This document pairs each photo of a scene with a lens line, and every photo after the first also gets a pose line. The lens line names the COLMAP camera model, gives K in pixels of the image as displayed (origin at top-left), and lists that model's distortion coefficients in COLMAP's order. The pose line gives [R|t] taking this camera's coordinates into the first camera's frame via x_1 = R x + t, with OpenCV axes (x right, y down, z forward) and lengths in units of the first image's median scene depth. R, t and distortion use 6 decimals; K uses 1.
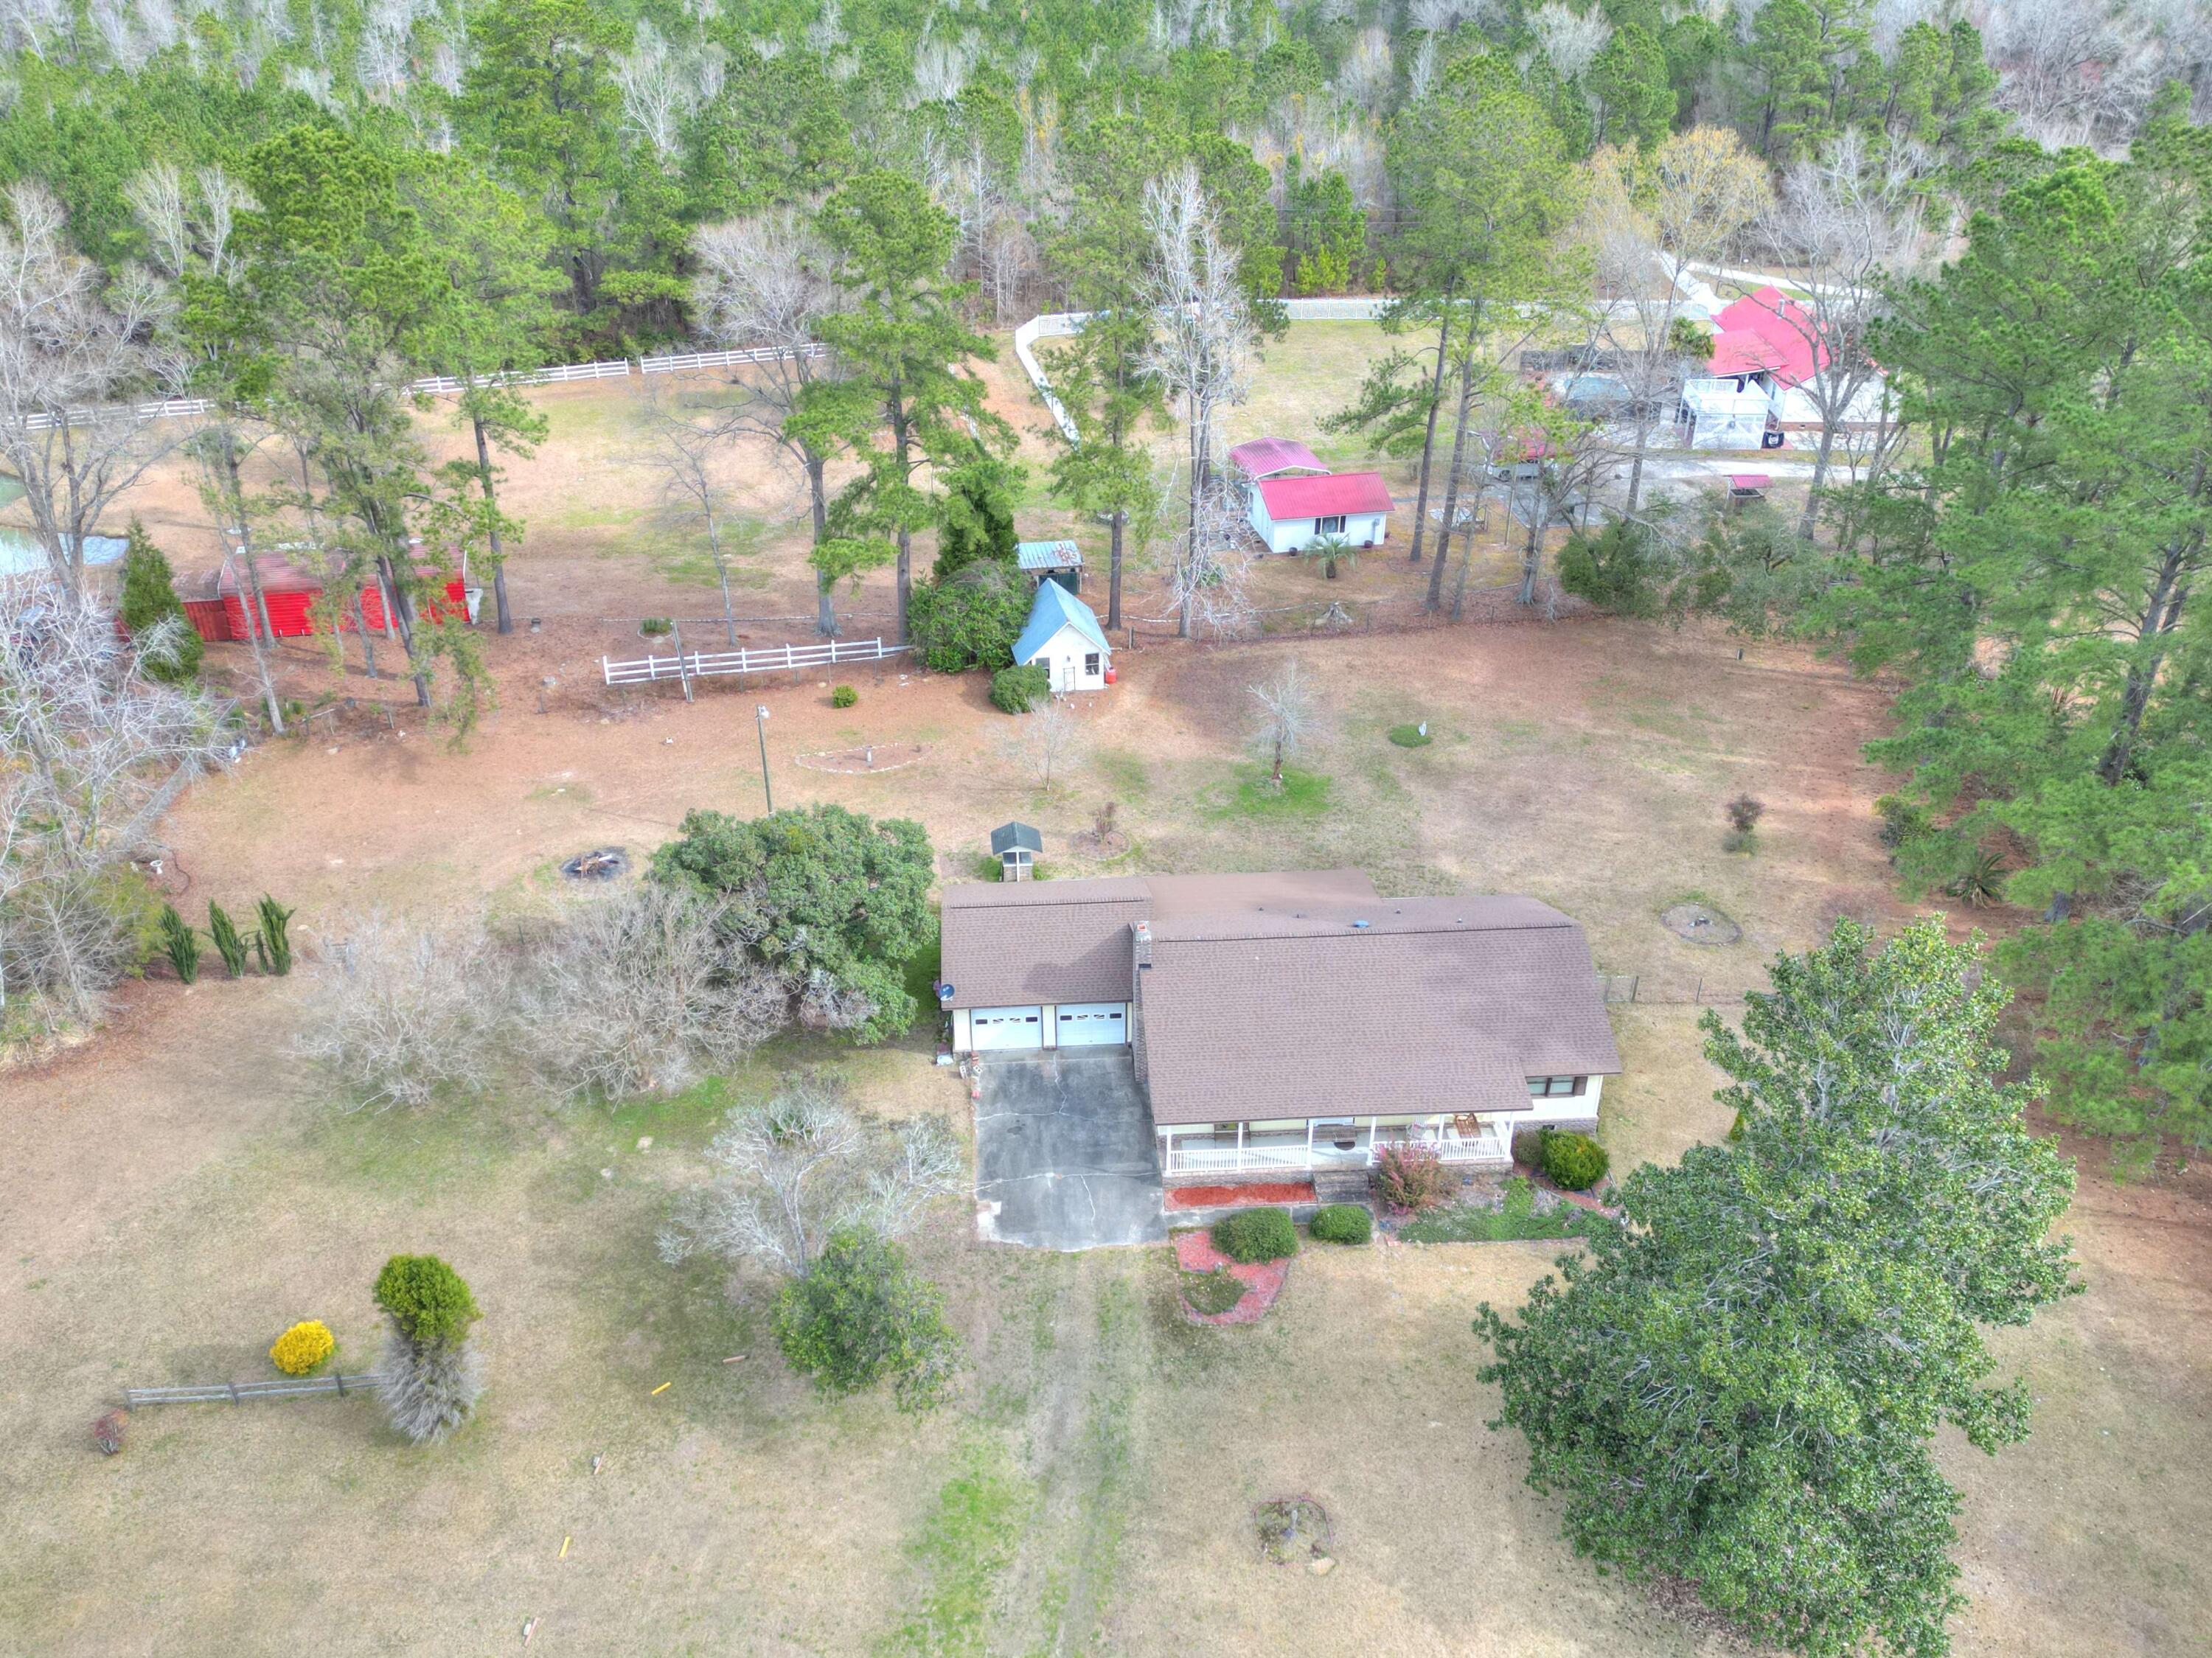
lens RADIAL K [[1752.0, 0, 1106.0], [0, 1752.0, 829.0], [0, 0, 1]] dist [0.100422, -0.112091]
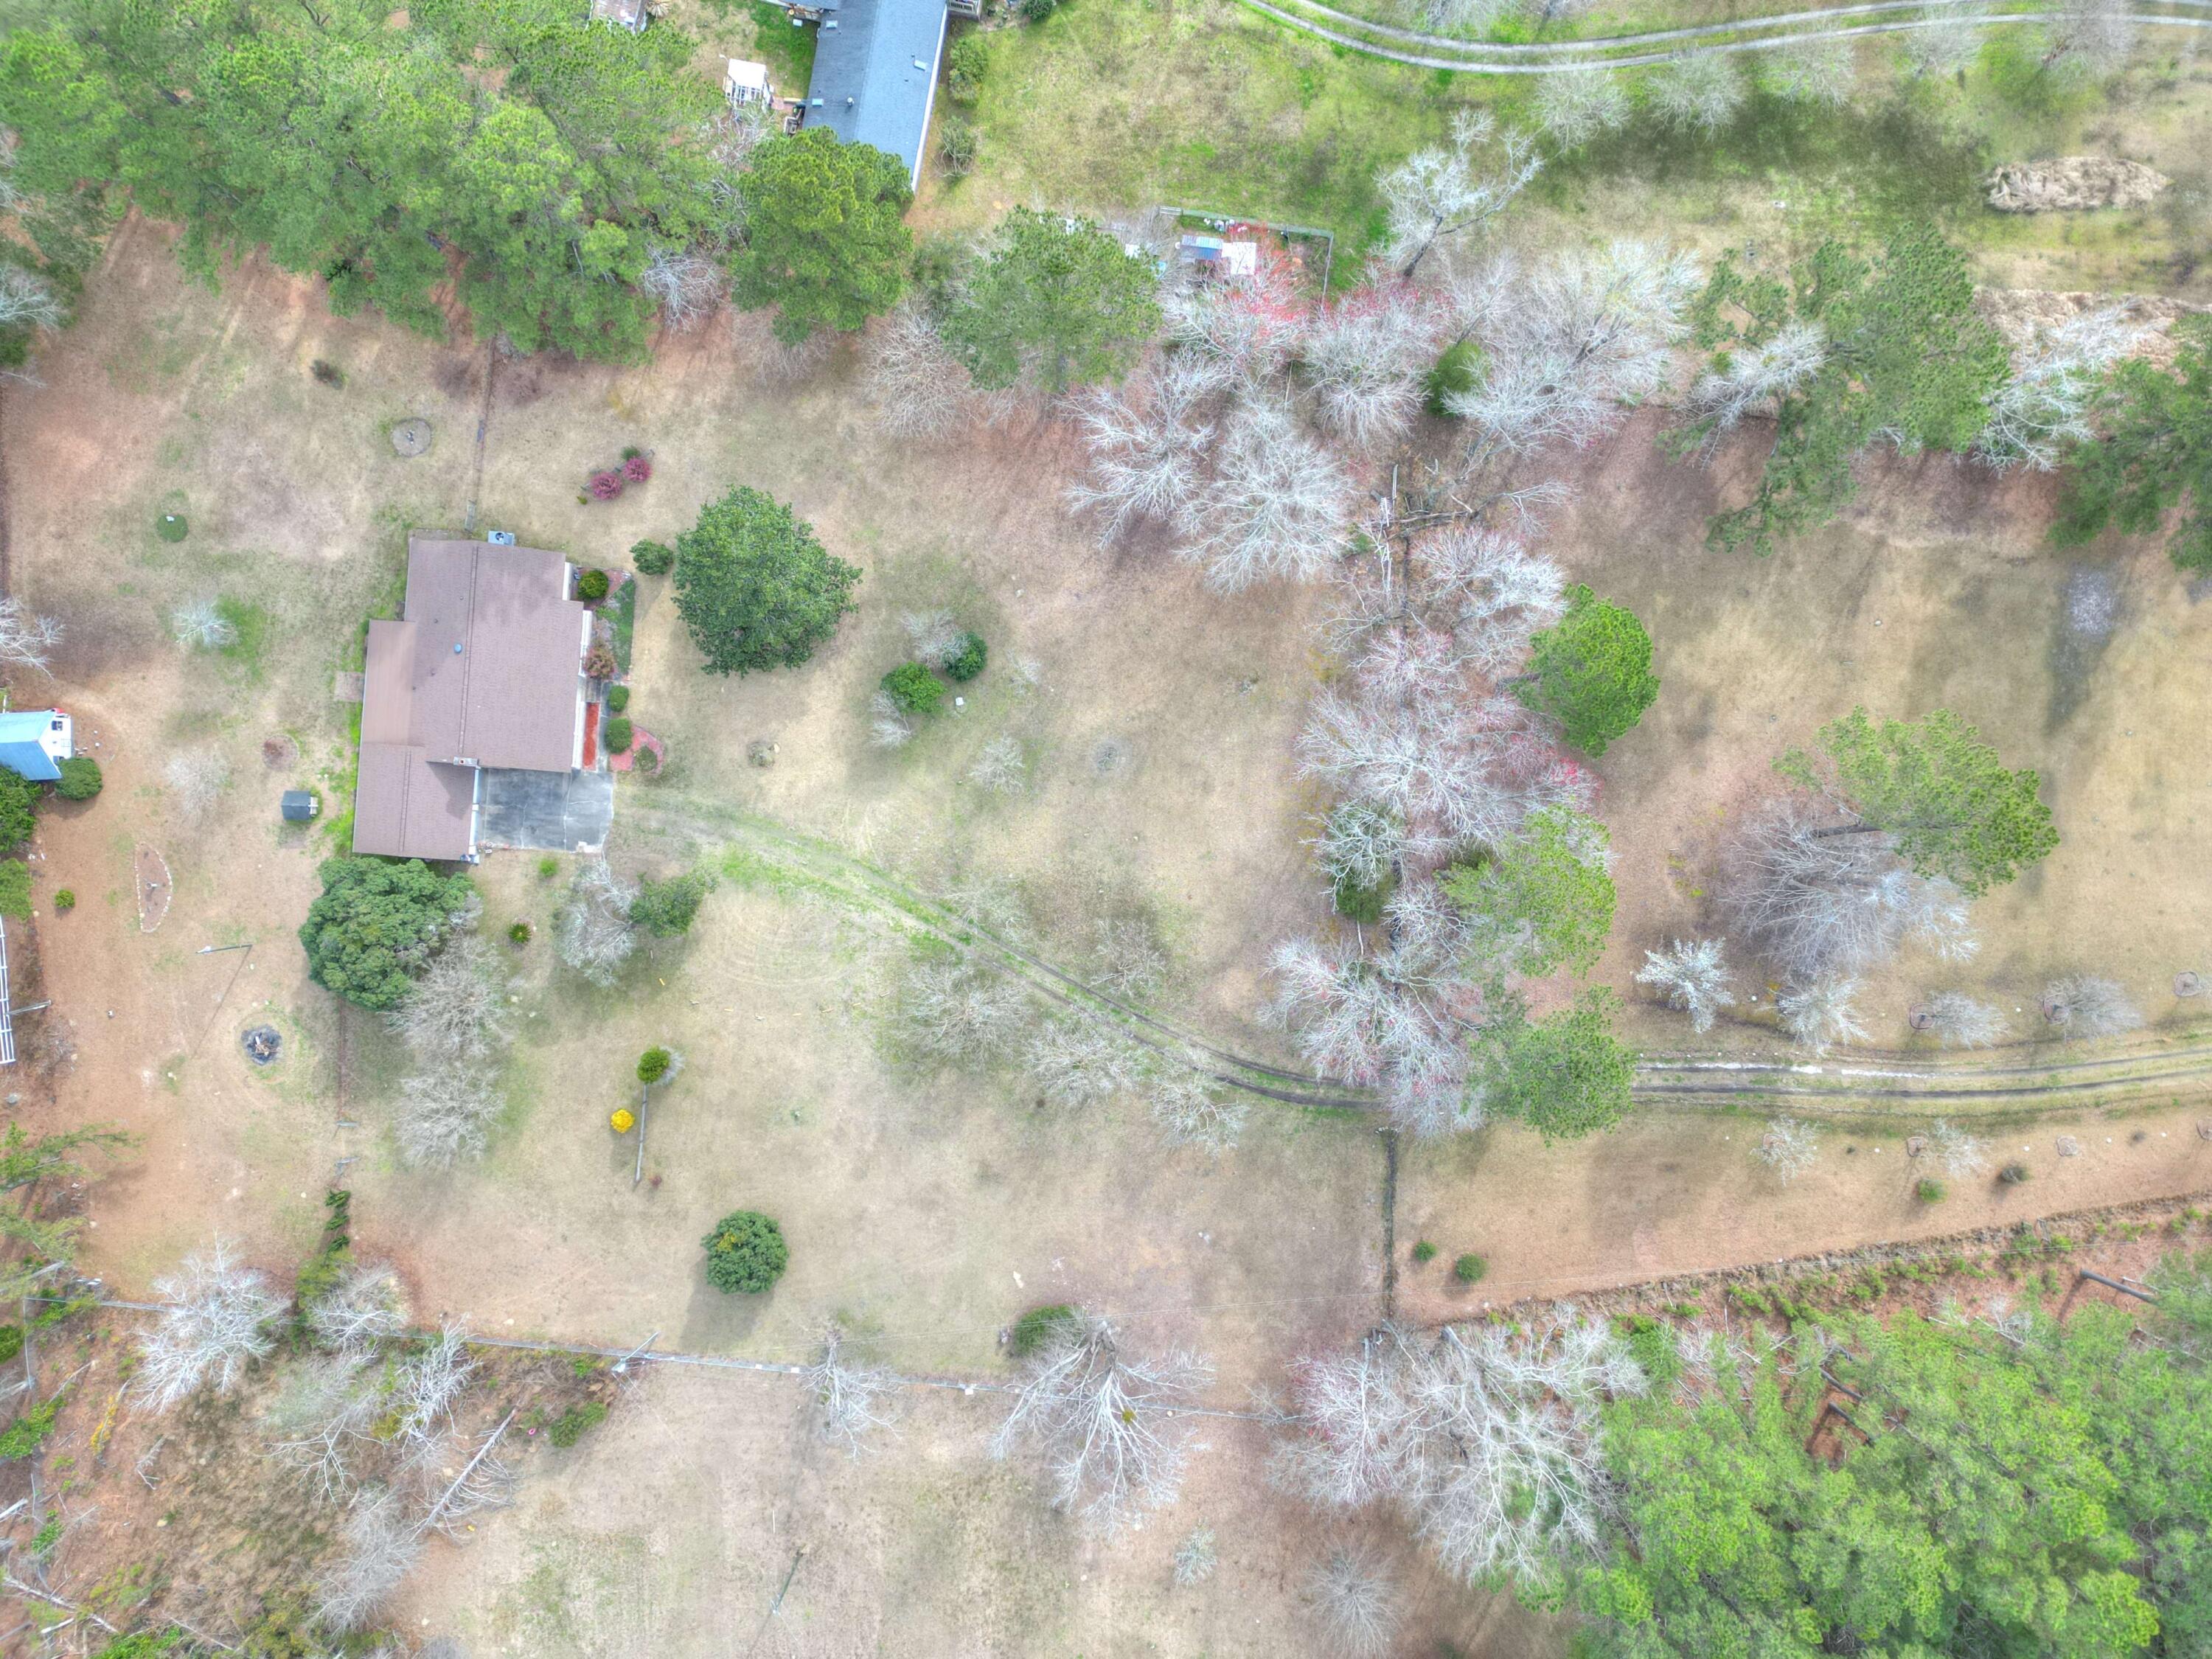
lens RADIAL K [[1529.9, 0, 1106.0], [0, 1529.9, 829.5], [0, 0, 1]] dist [0.072862, -0.051580]
pose [[0.152005, -0.988364, -0.005596, 0.068881], [0.500351, 0.072066, 0.862818, -1.145548], [-0.852375, -0.133953, 0.505483, -0.568696]]
